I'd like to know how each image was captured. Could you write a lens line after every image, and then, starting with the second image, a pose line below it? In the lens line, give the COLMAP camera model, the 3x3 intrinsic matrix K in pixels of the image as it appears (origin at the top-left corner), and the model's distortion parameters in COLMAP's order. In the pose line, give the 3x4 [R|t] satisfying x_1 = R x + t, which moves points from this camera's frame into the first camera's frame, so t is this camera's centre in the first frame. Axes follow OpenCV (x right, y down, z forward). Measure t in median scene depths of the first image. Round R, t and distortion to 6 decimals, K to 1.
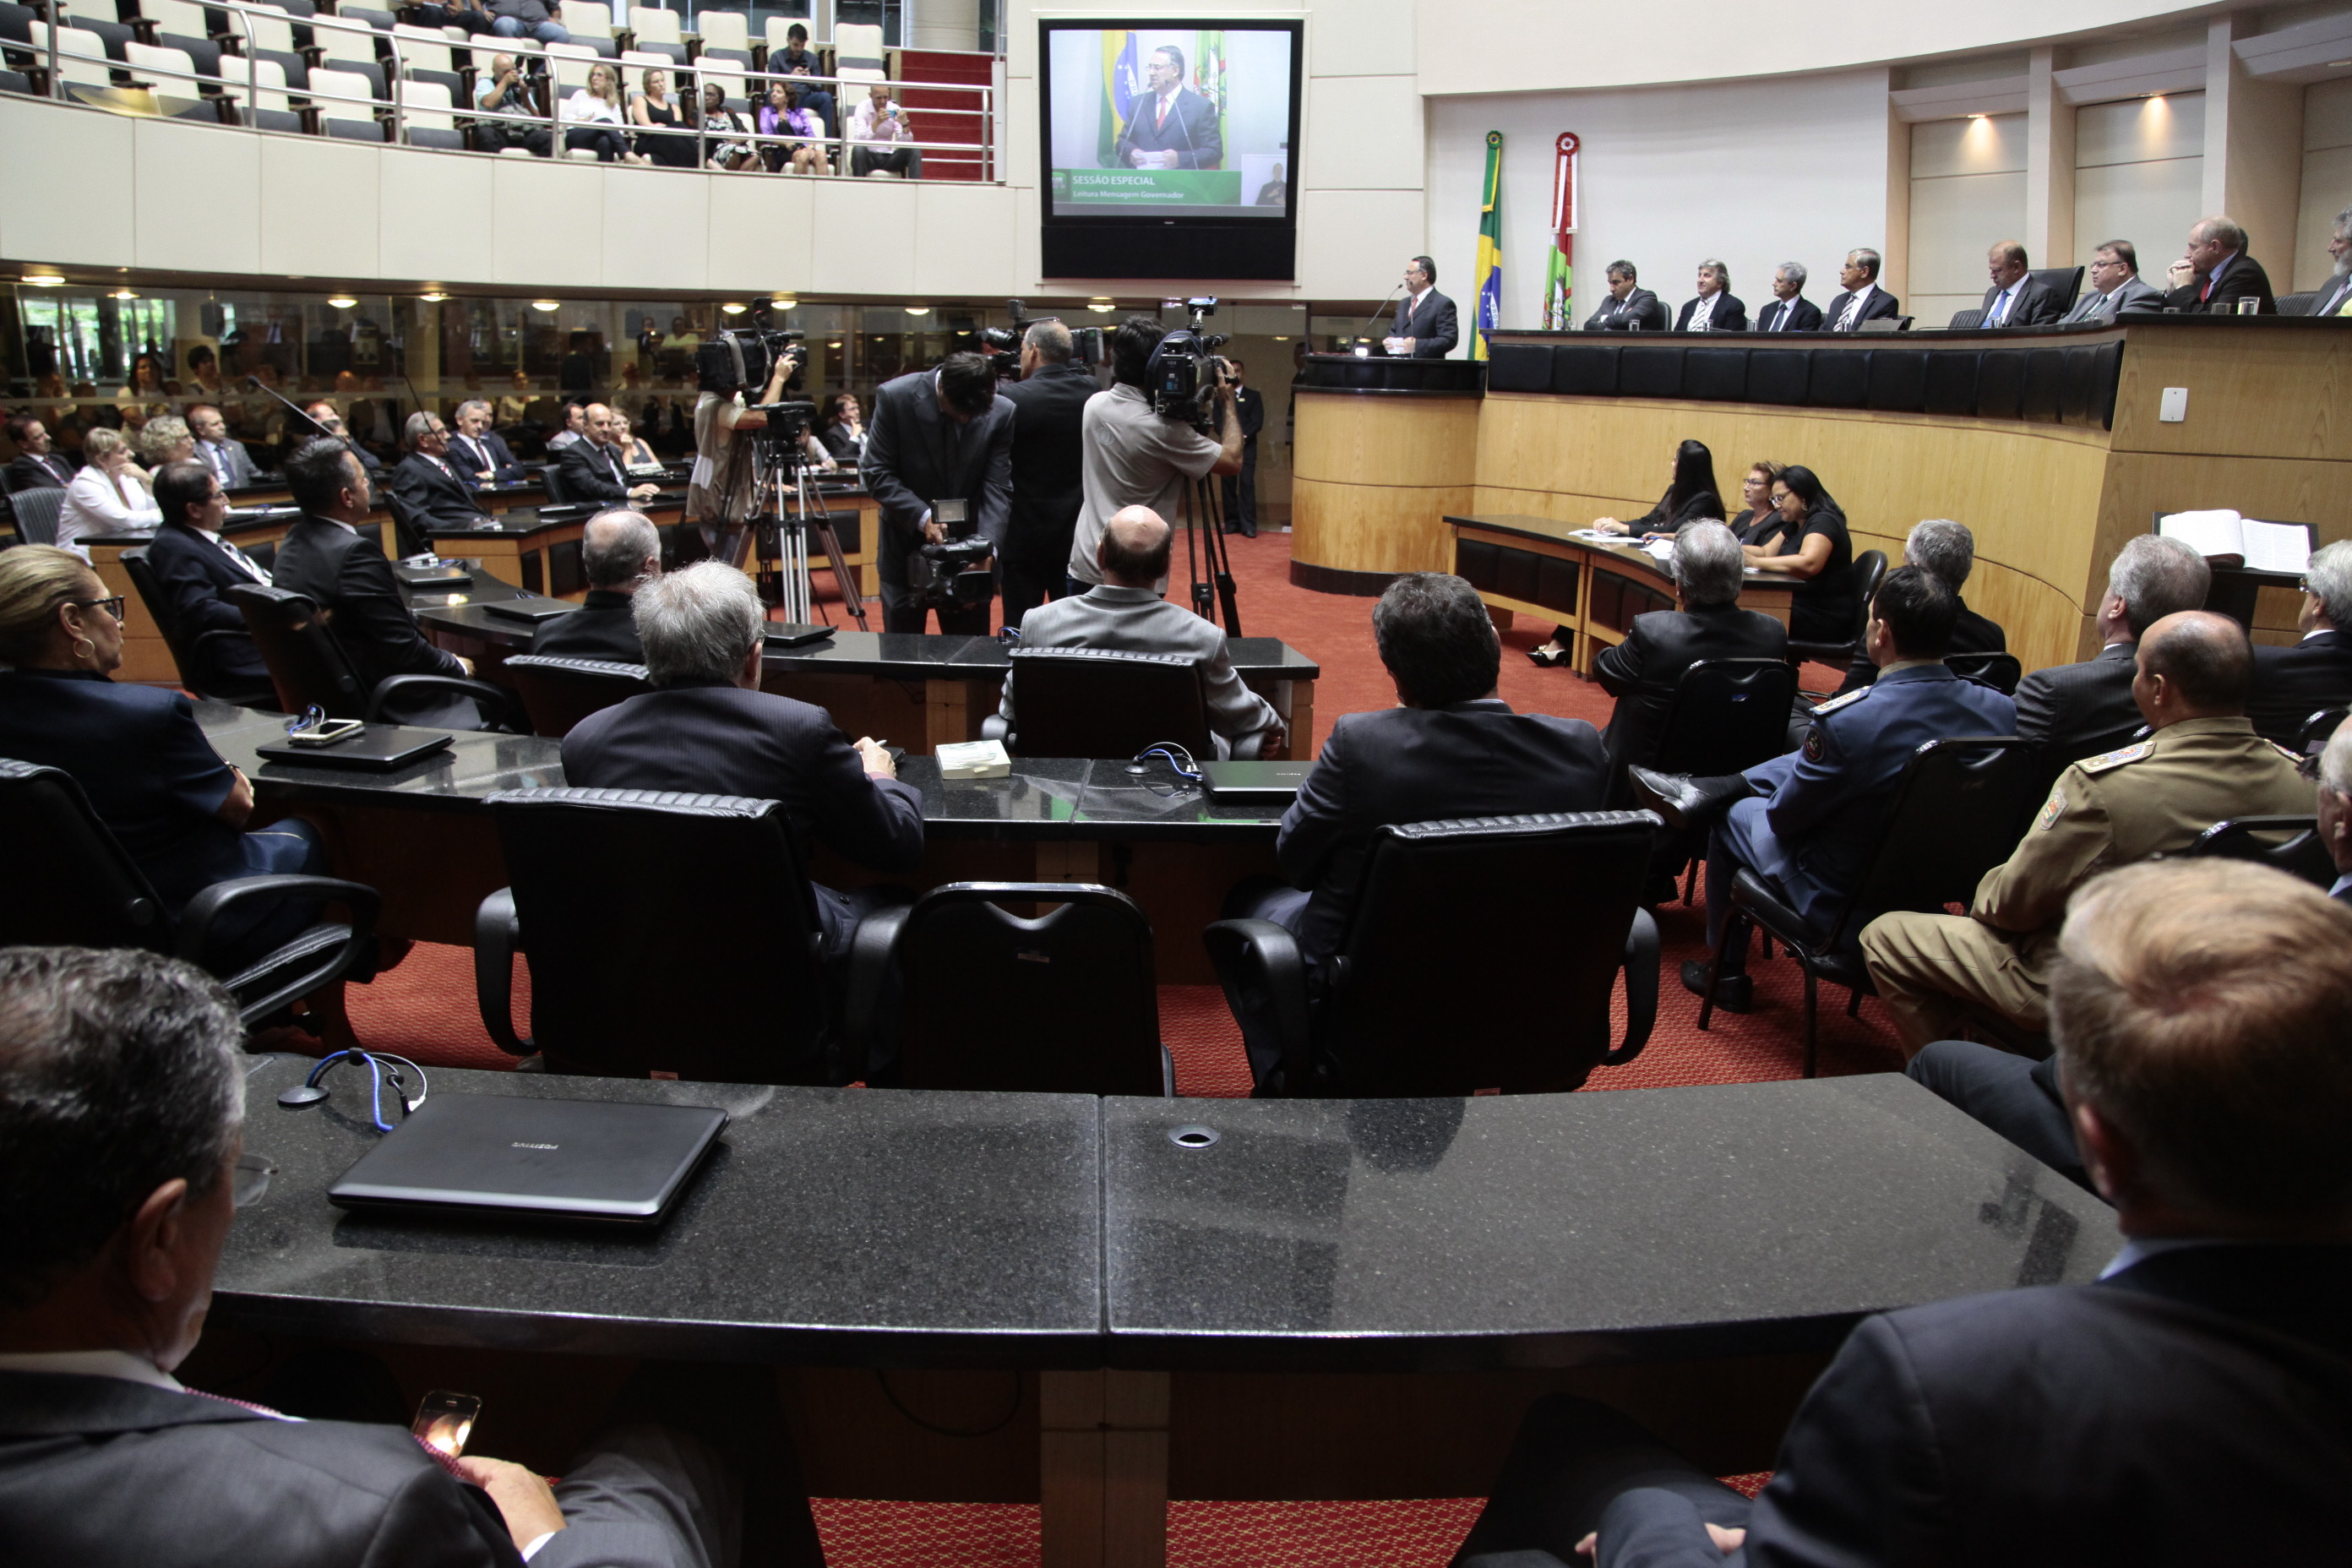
lens RADIAL K [[1541.4, 0, 1181.4], [0, 1541.4, 787.1], [0, 0, 1]] dist [-0.045710, 0.014891]
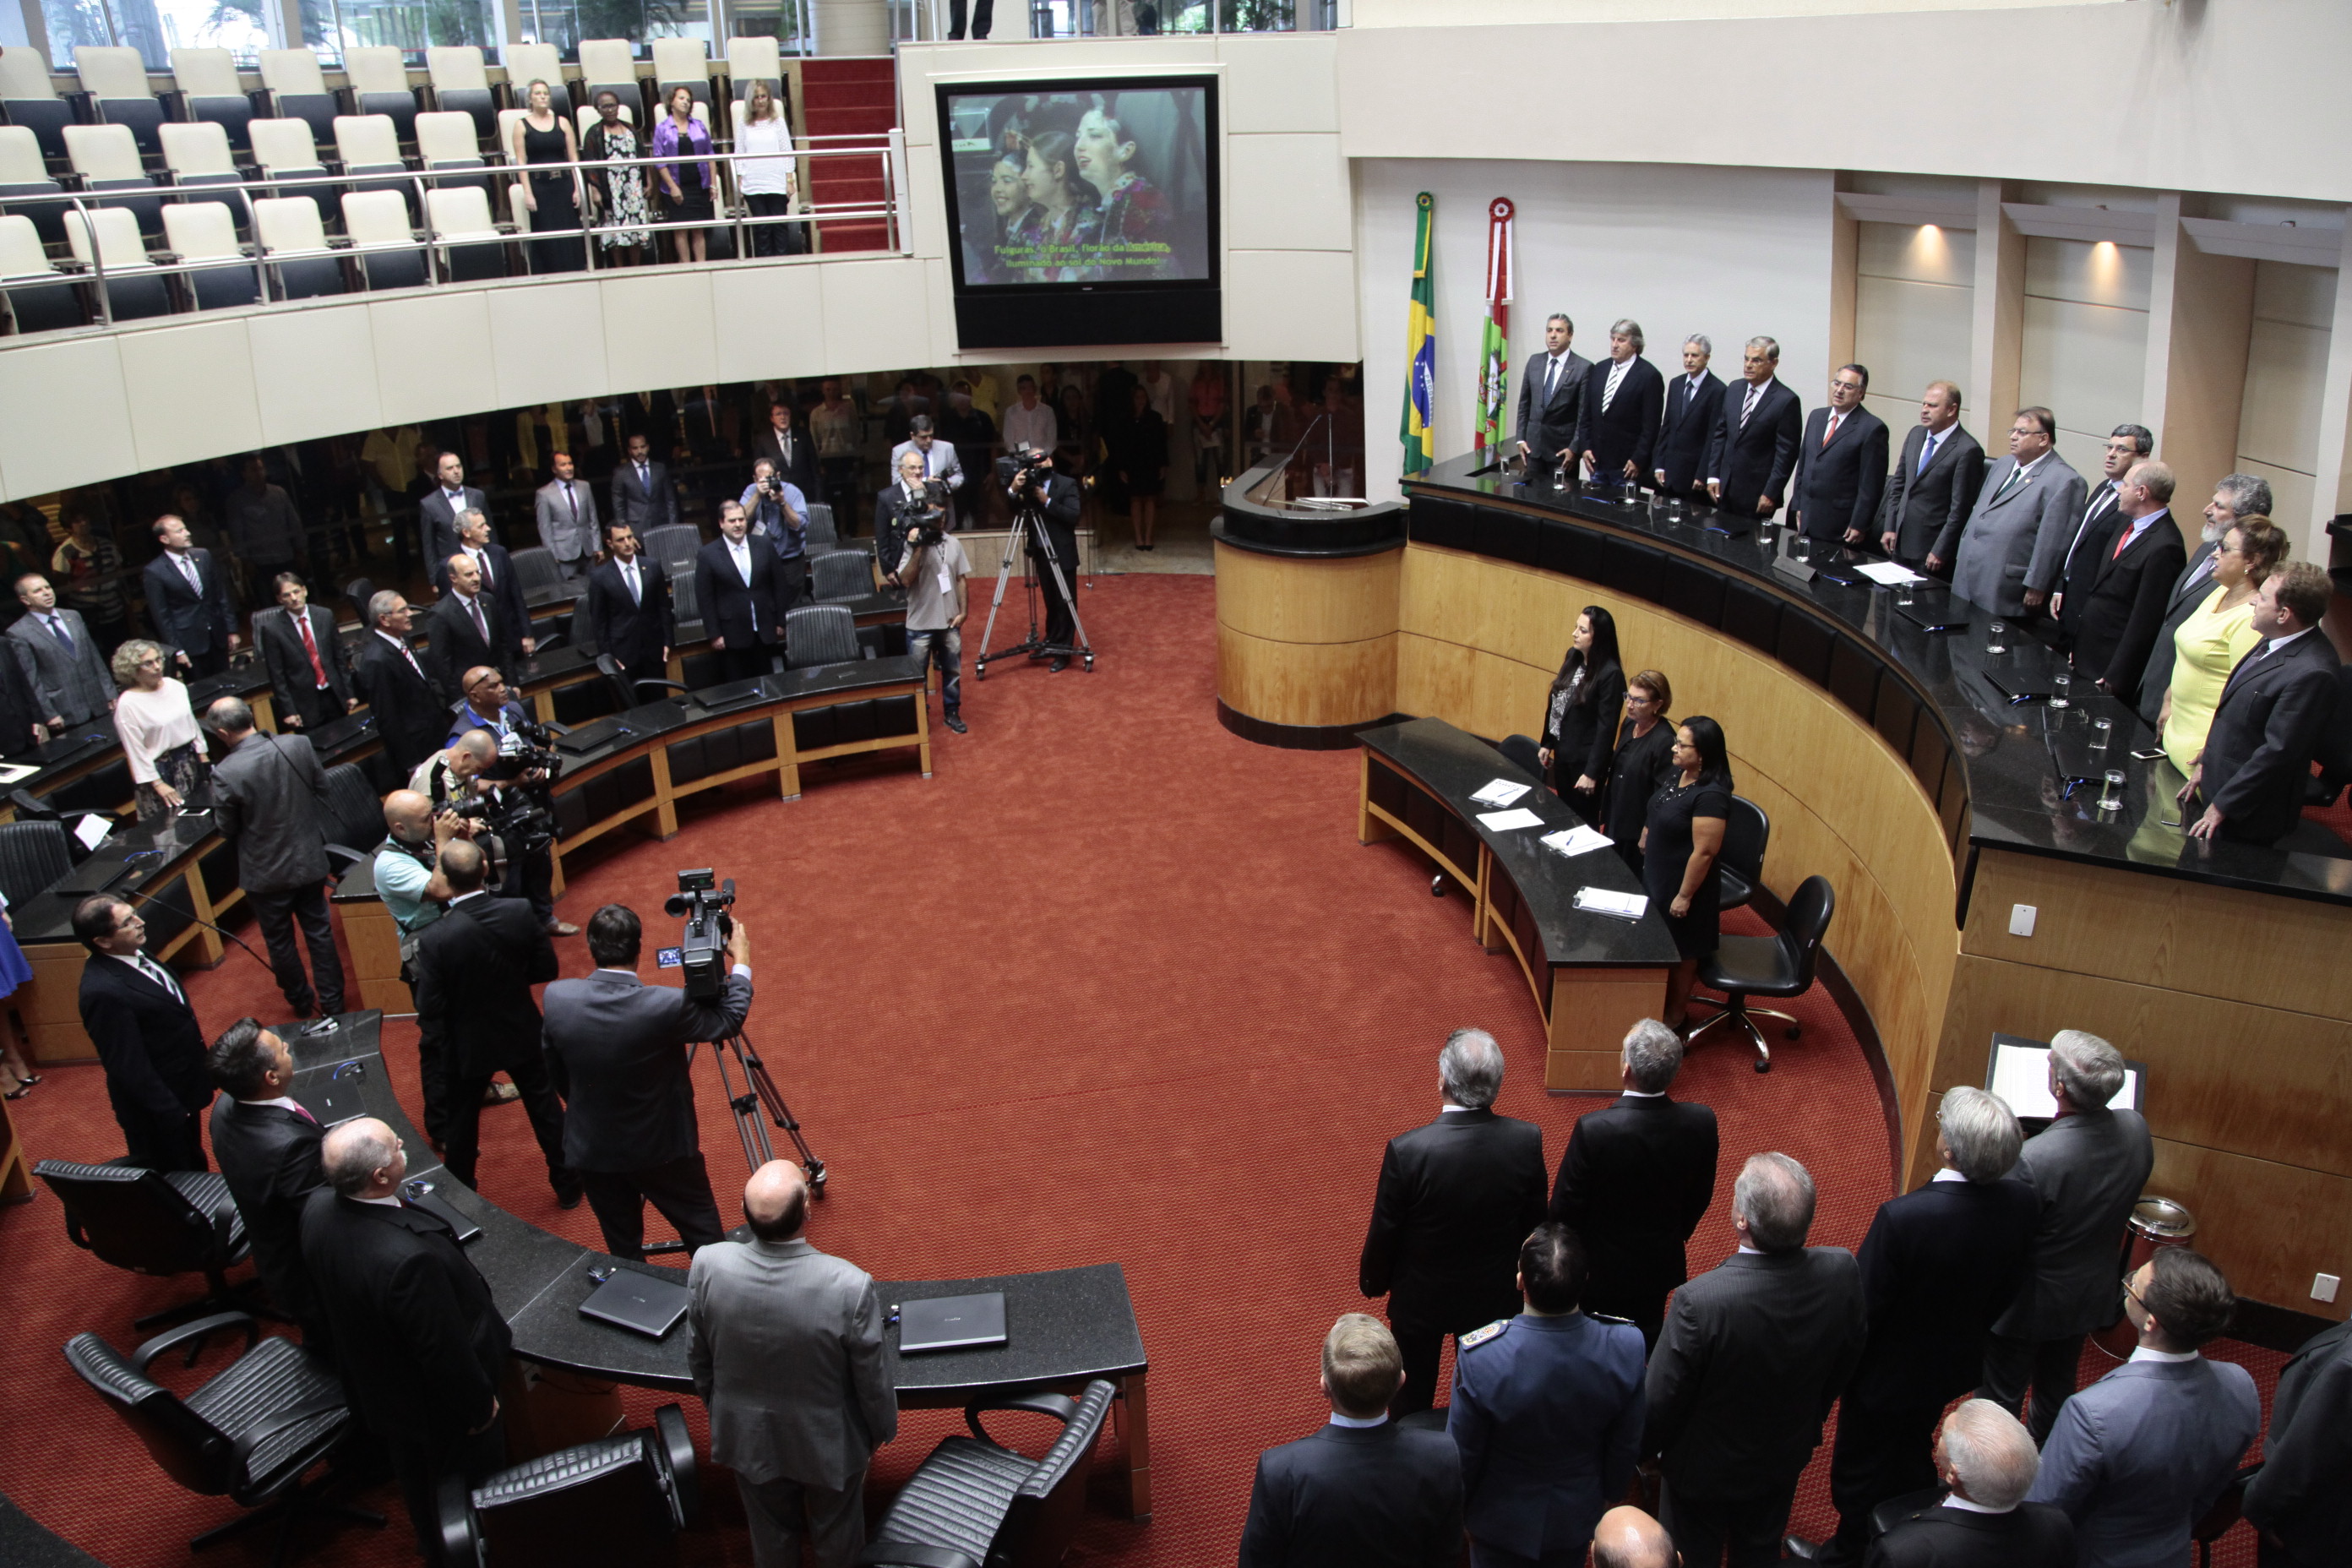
lens RADIAL K [[1541.4, 0, 1182.9], [0, 1541.4, 801.2], [0, 0, 1]] dist [-0.045710, 0.014891]
pose [[0.999235, -0.038775, -0.005077, 0.046734], [0.039079, 0.985281, 0.166417, -0.225287], [-0.001450, -0.166488, 0.986042, 0.008110]]
